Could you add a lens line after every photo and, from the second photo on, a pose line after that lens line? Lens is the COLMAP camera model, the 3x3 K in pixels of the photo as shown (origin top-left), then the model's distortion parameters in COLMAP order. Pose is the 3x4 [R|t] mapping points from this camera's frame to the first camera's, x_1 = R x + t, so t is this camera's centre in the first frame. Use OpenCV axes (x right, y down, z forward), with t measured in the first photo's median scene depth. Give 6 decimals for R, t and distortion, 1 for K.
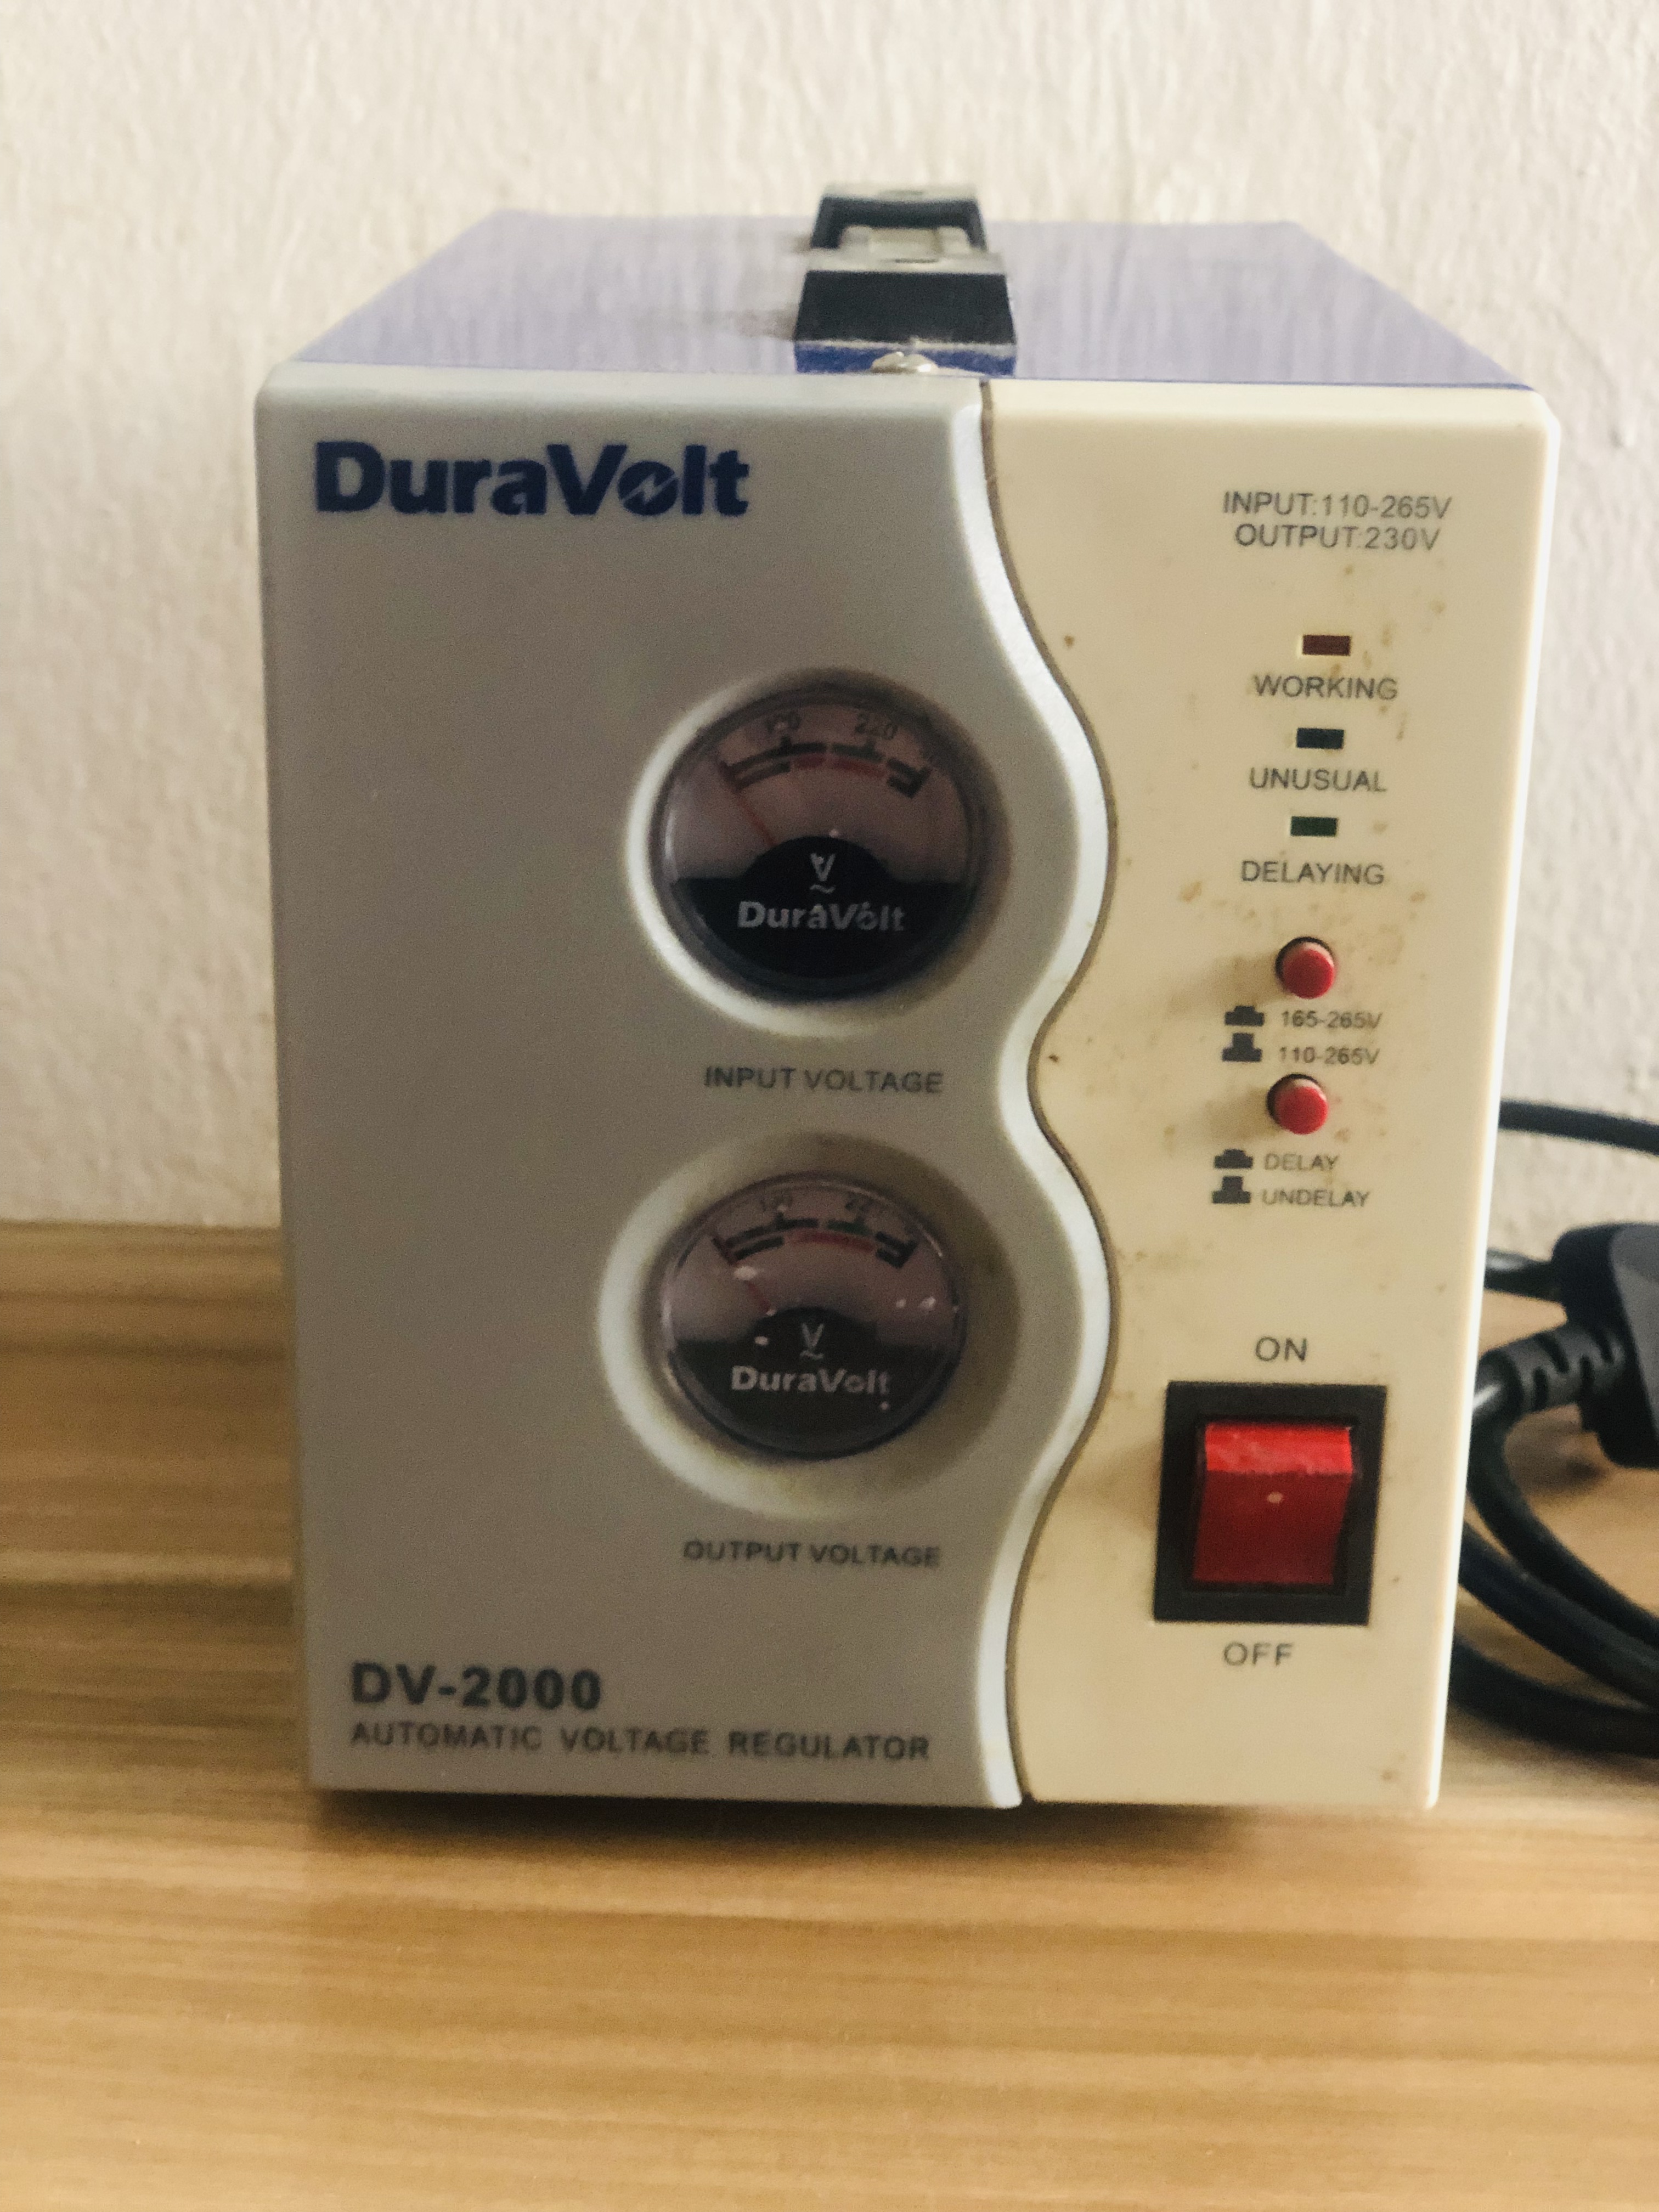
lens RADIAL K [[3425.9, 0, 829.6], [0, 3425.9, 1150.2], [0, 0, 1]] dist [0.053845, -0.512328]
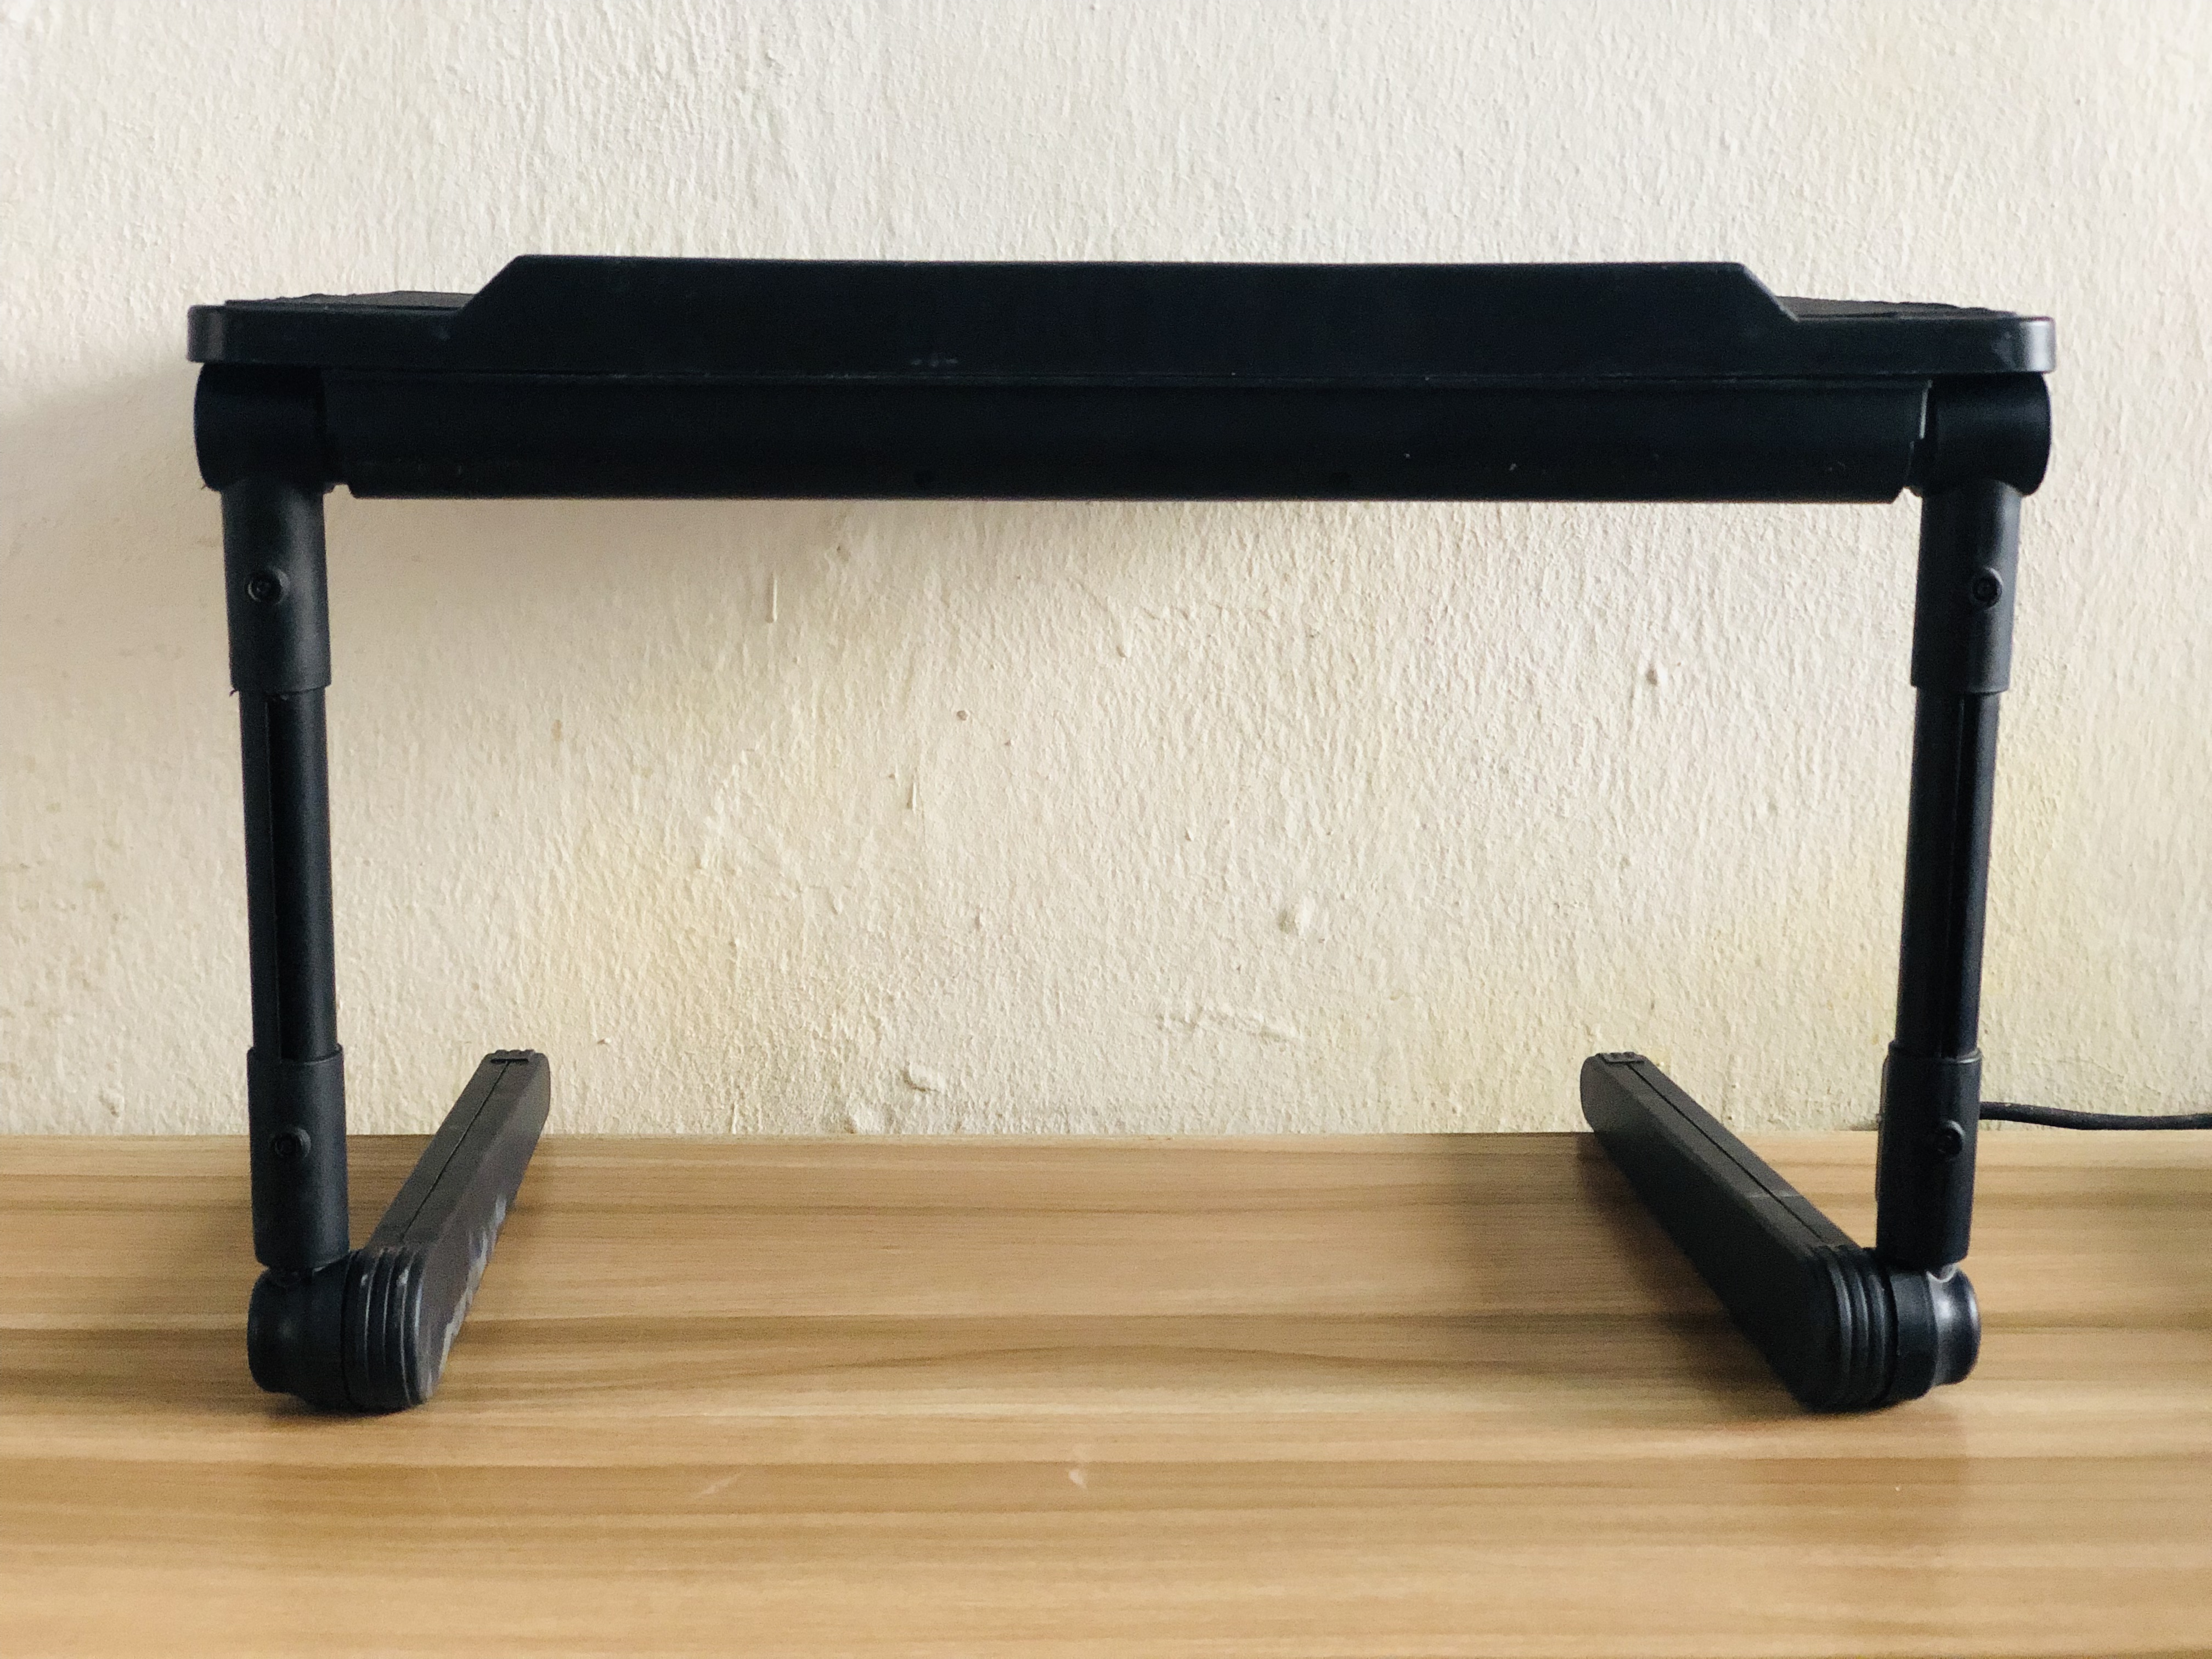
lens RADIAL K [[3391.8, 0, 1106.0], [0, 3391.8, 829.5], [0, 0, 1]] dist [0.025045, -0.264835]
pose [[0.998933, -0.022652, 0.040241, 0.148769], [0.024836, 0.998198, -0.054617, -0.025776], [-0.038931, 0.055558, 0.997696, -0.674494]]
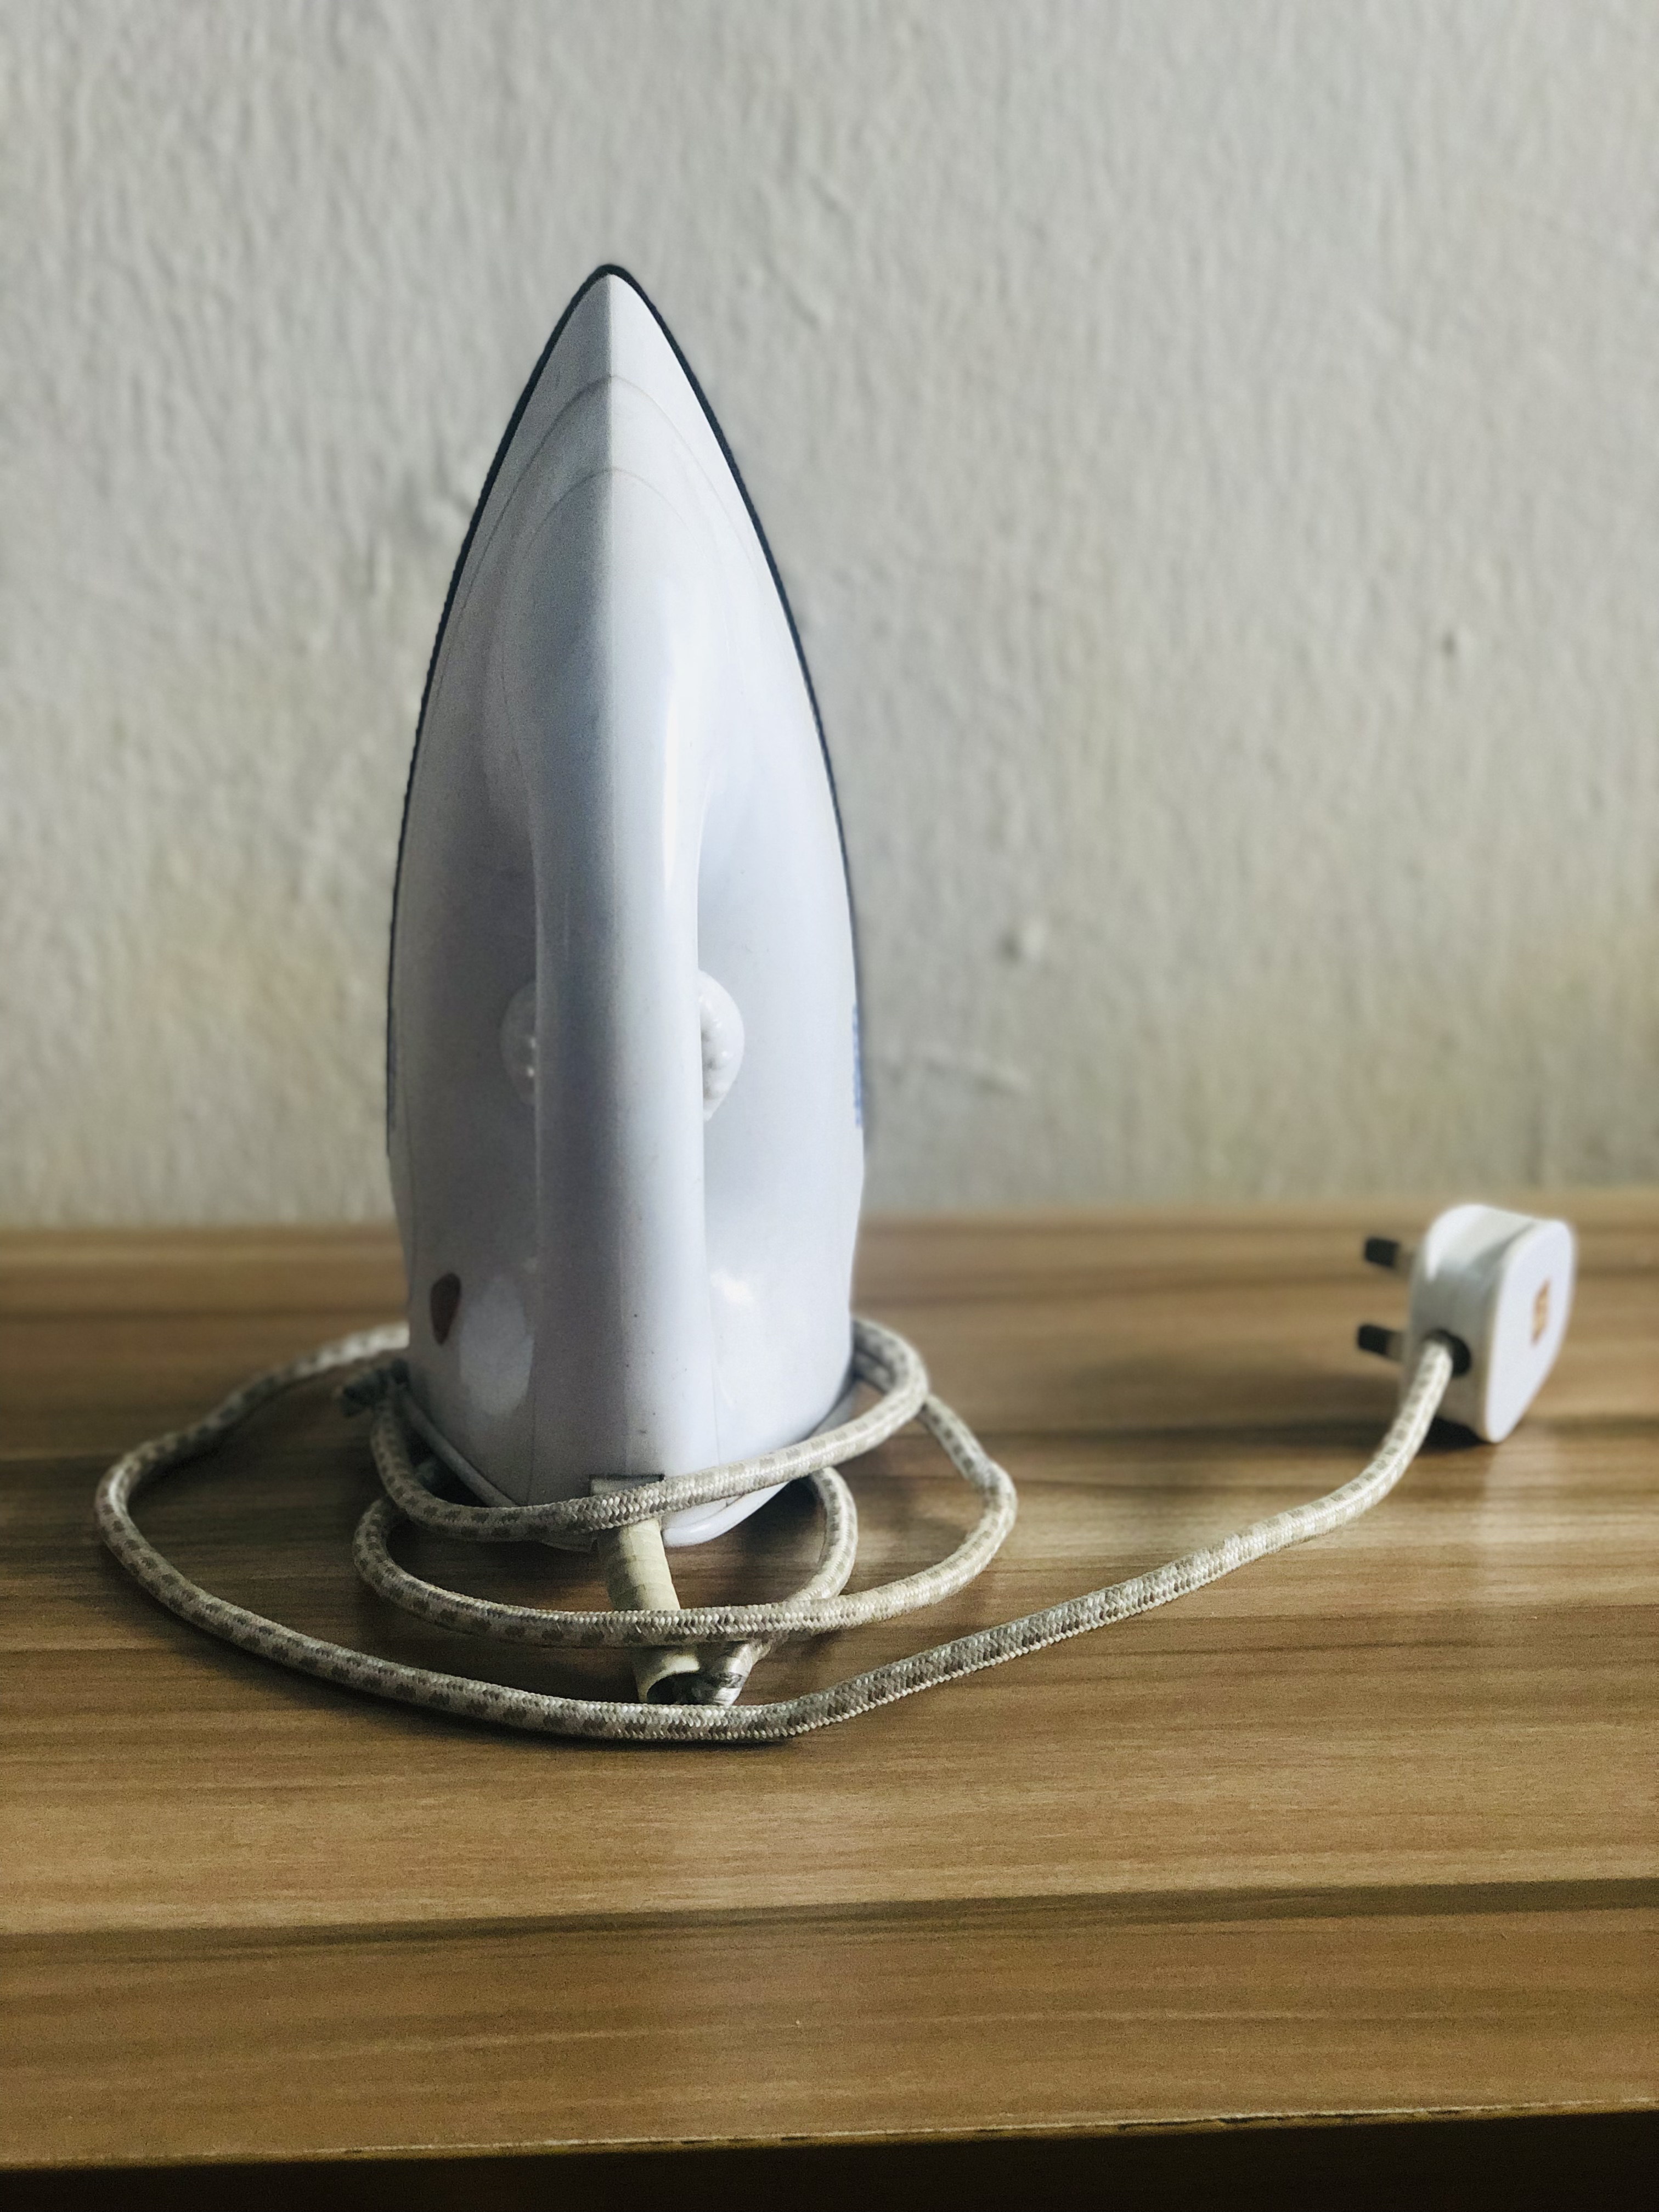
lens RADIAL K [[3425.9, 0, 829.6], [0, 3425.9, 1150.2], [0, 0, 1]] dist [0.053845, -0.512328]
pose [[0.997447, -0.046839, 0.053909, 0.149905], [0.045698, 0.998709, 0.022202, -0.021695], [-0.054880, -0.019681, 0.998299, -0.401600]]
